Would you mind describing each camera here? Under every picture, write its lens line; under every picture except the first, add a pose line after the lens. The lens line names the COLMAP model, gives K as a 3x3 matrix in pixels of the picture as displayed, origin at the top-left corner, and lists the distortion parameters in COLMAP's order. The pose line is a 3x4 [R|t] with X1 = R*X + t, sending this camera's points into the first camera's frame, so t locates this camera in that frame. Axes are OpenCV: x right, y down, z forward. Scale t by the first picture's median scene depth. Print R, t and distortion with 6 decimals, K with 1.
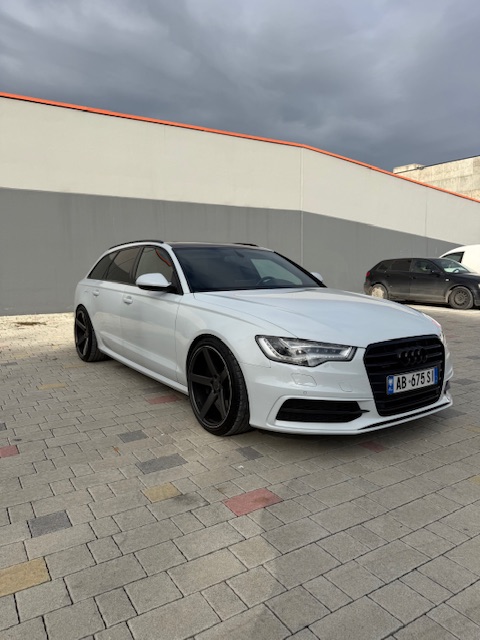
lens RADIAL K [[454.5, 0, 240.0], [0, 454.5, 320.0], [0, 0, 1]] dist [0.003717, -0.001104]
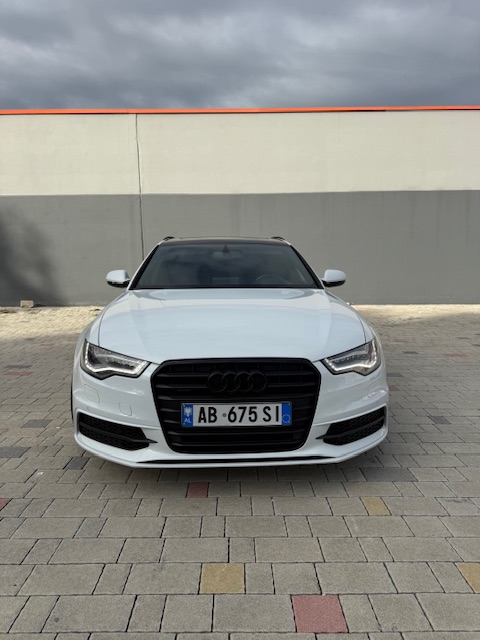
lens RADIAL K [[454.5, 0, 240.0], [0, 454.5, 320.0], [0, 0, 1]] dist [0.003717, -0.001104]
pose [[0.853658, 0.059396, -0.517437, 0.796450], [-0.052874, 0.998226, 0.027354, -0.045746], [0.518144, 0.004008, 0.855284, 0.375873]]
